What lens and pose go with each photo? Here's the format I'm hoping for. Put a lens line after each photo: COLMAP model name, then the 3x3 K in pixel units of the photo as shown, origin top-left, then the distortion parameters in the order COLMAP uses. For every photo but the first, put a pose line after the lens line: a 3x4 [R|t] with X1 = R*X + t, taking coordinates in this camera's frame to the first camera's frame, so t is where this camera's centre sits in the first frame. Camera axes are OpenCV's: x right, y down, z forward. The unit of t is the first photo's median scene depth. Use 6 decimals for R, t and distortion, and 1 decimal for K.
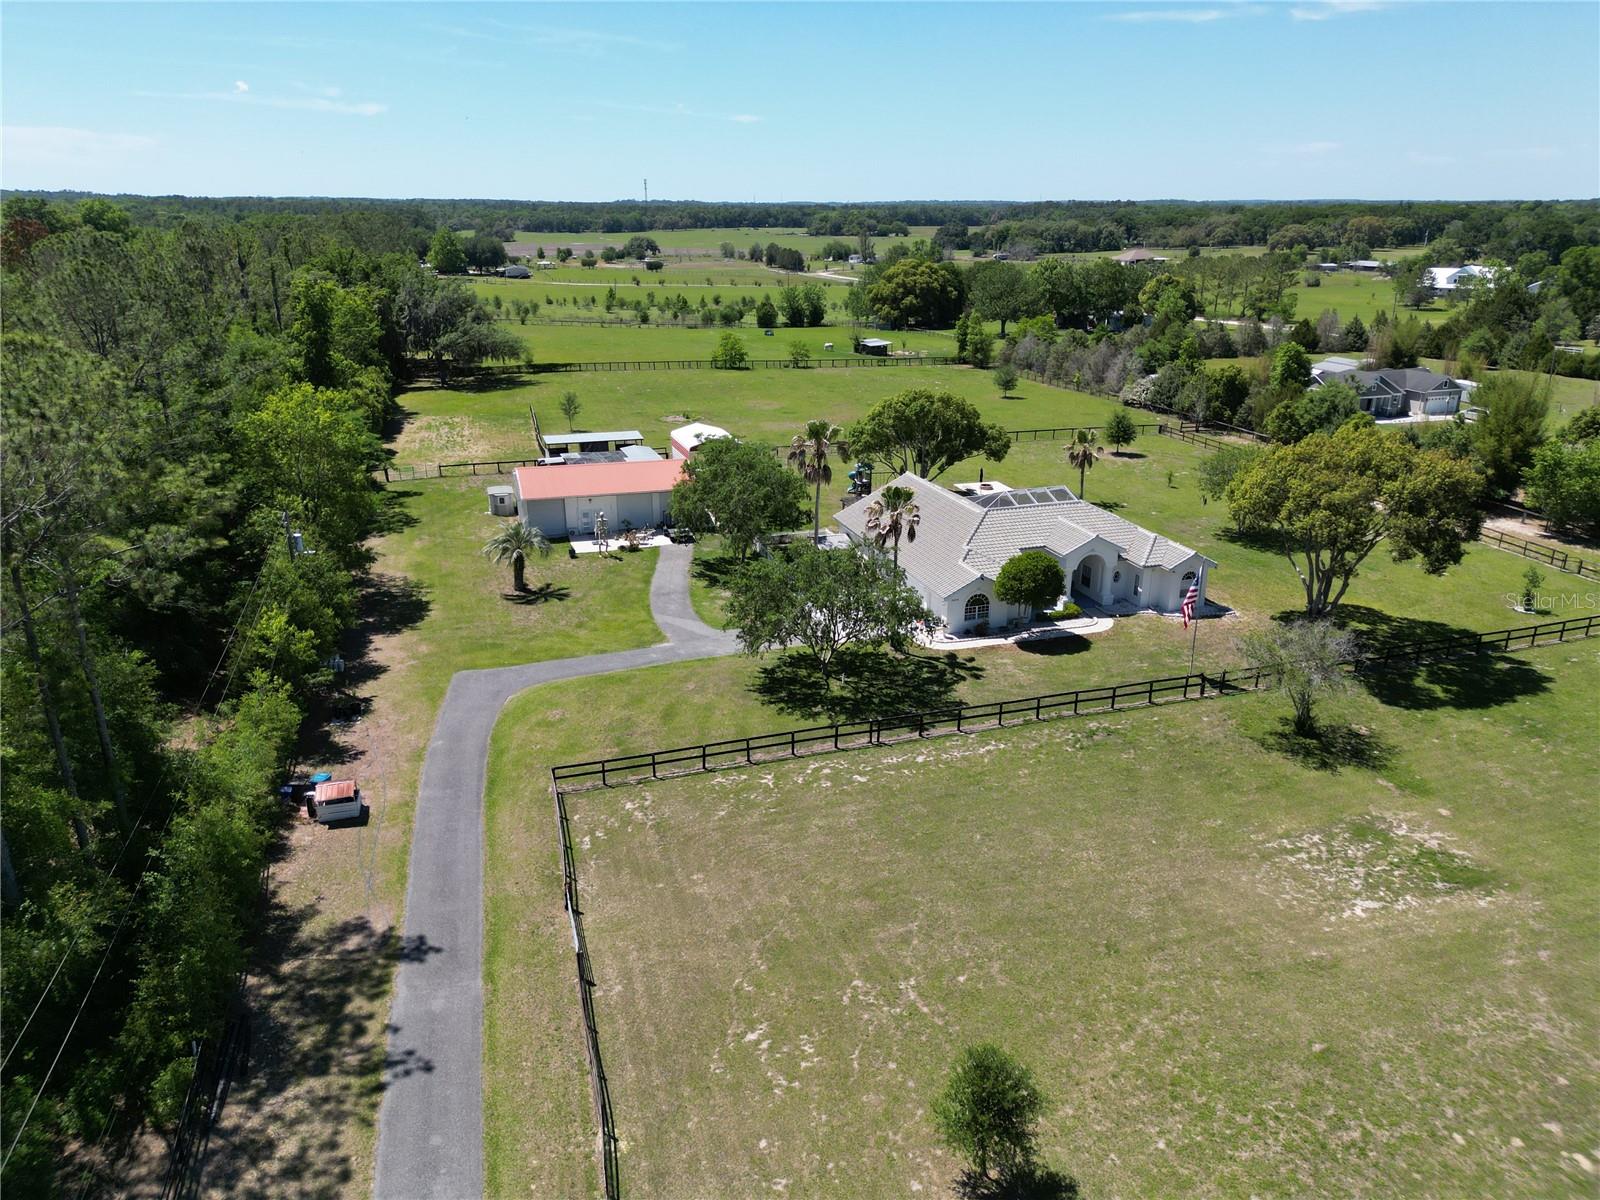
lens RADIAL K [[1122.5, 0, 802.5], [0, 1122.5, 602.1], [0, 0, 1]] dist [0.067530, -0.064236]
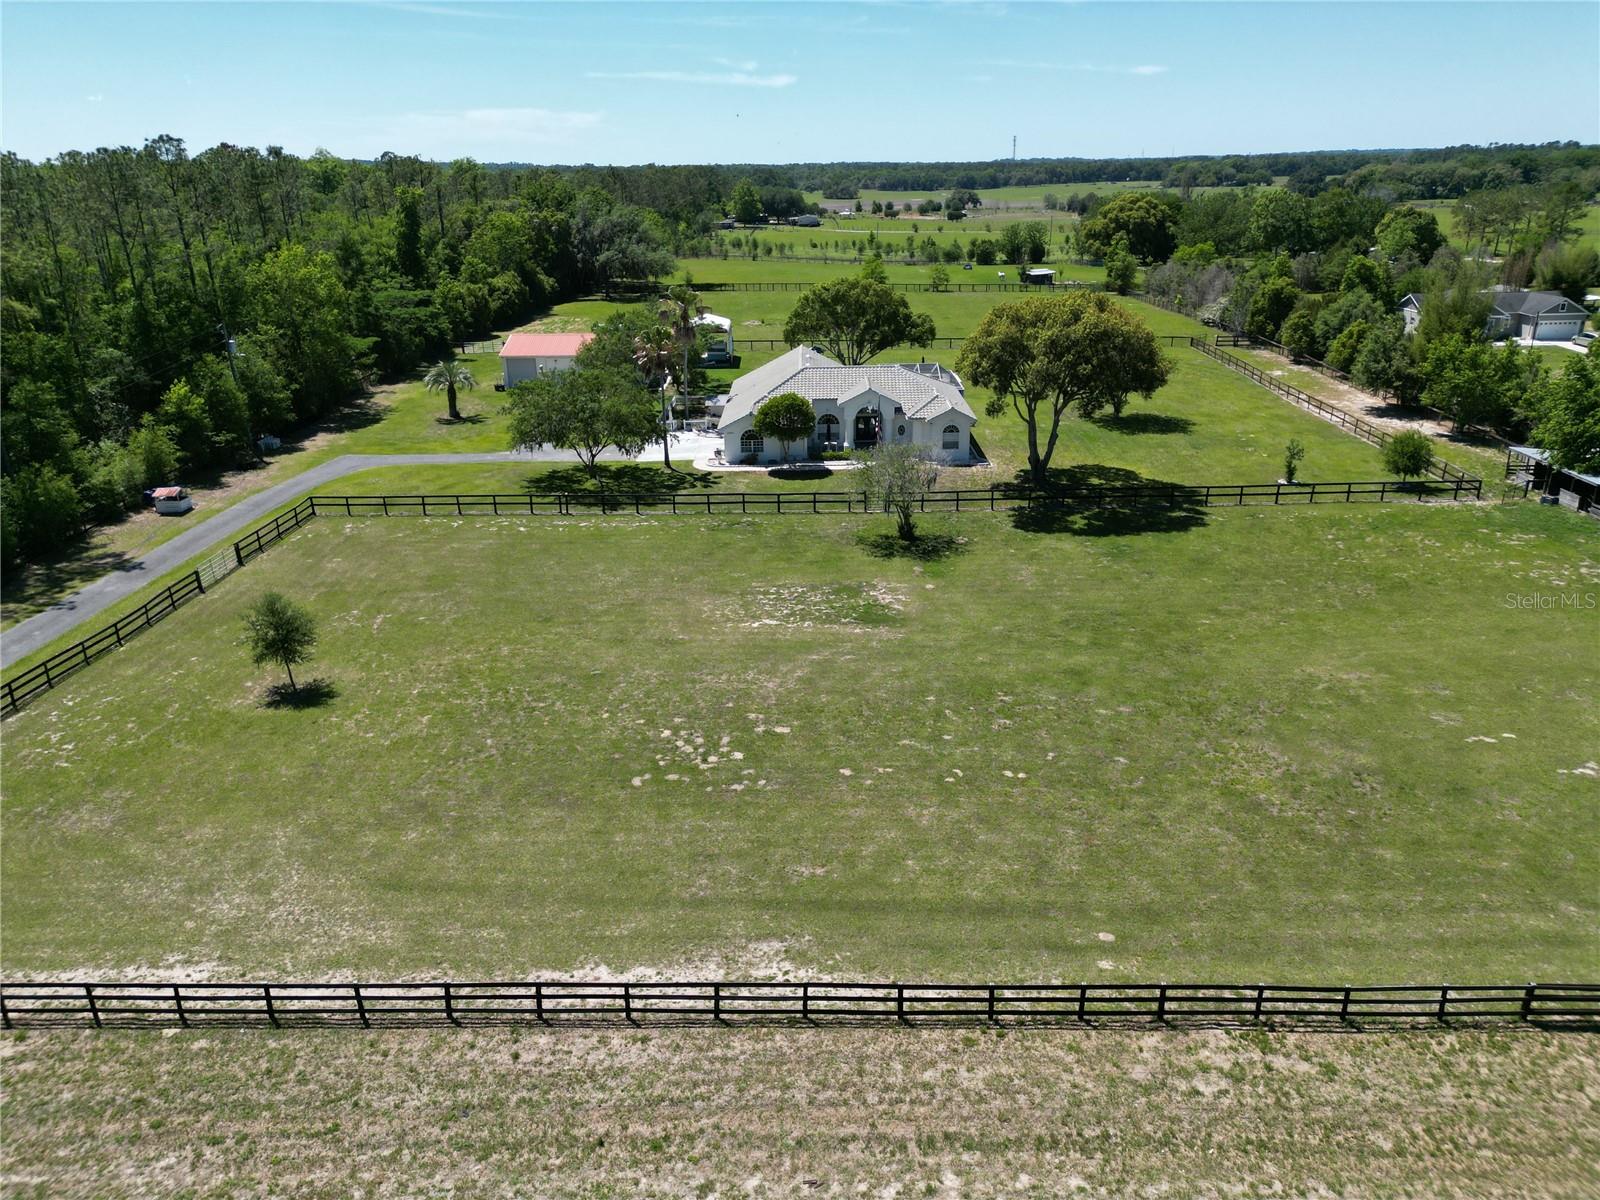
lens RADIAL K [[1122.5, 0, 803.3], [0, 1122.5, 604.0], [0, 0, 1]] dist [0.067530, -0.064236]
pose [[0.950178, 0.096877, -0.296270, 0.547597], [-0.087220, 0.995142, 0.045671, 0.111269], [0.299255, -0.017555, 0.954012, -0.119245]]
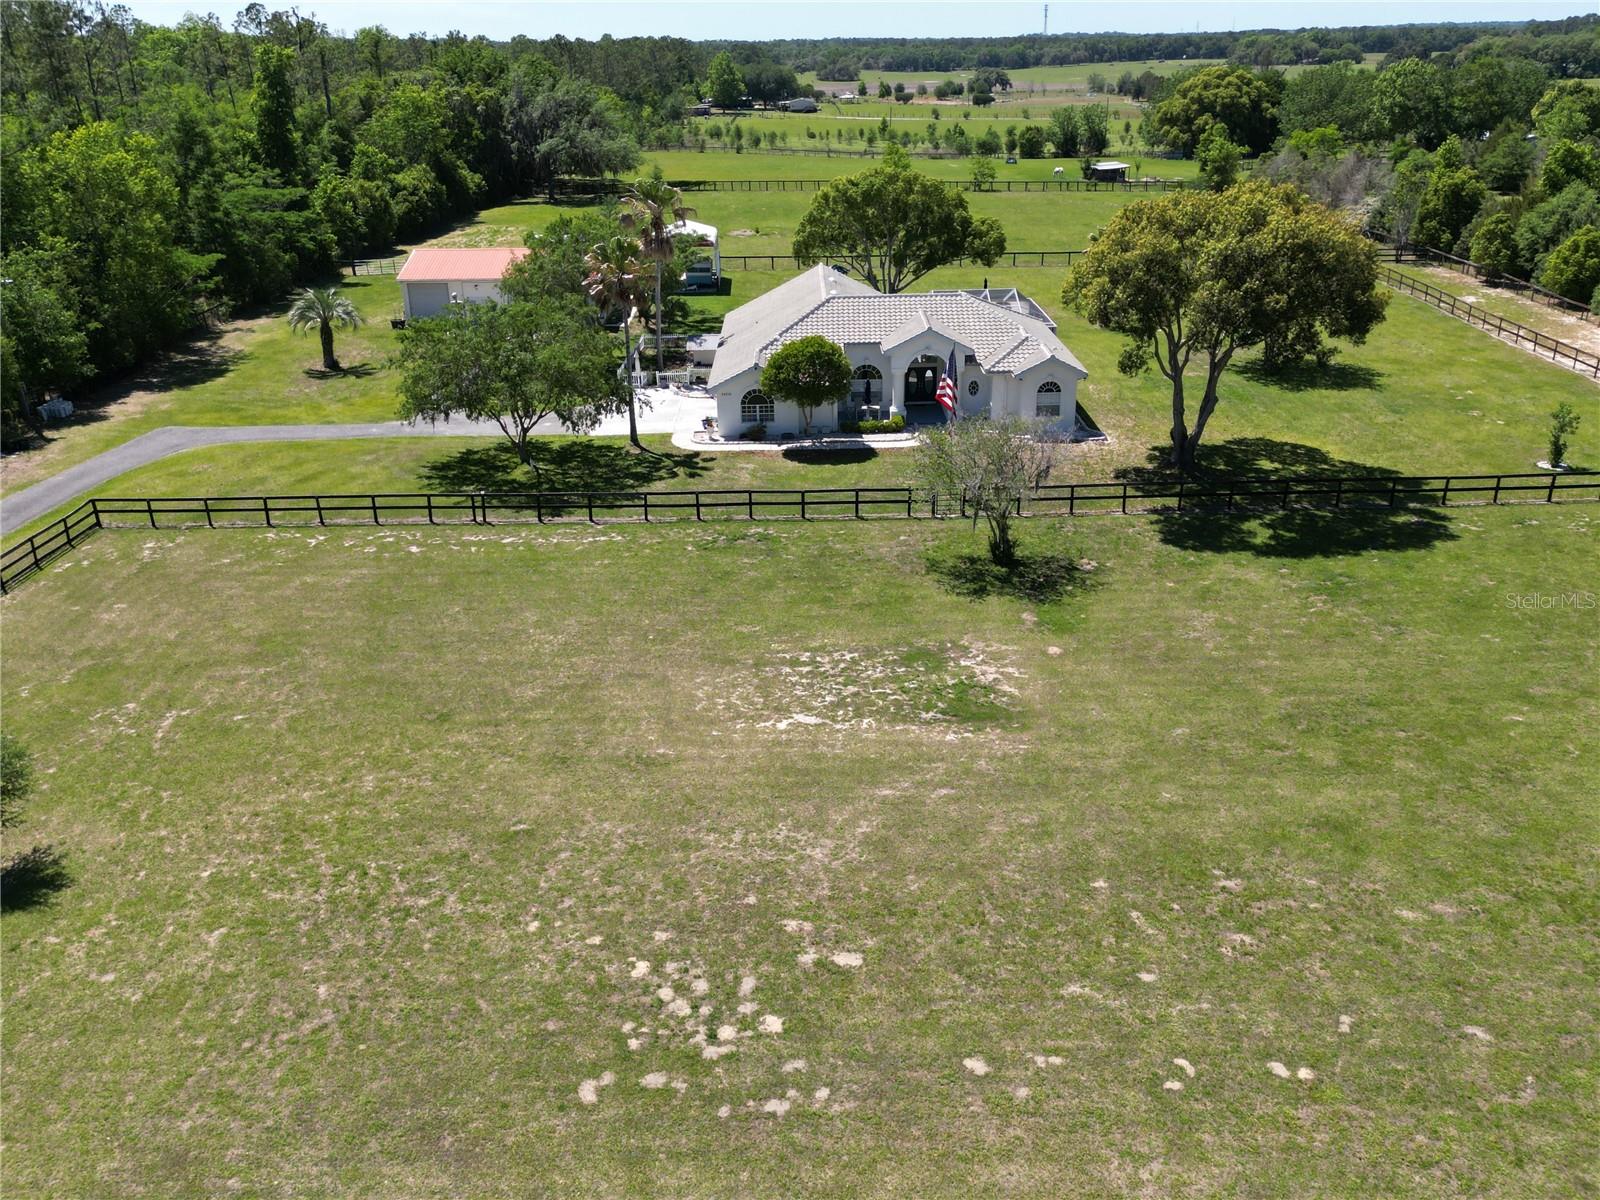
lens RADIAL K [[1327.4, 0, 801.8], [0, 1327.4, 610.4], [0, 0, 1]] dist [0.069246, -0.066443]
pose [[0.952689, 0.101554, -0.286480, 0.453986], [-0.083163, 0.993658, 0.075682, 0.072660], [0.292349, -0.048277, 0.955092, 0.072616]]
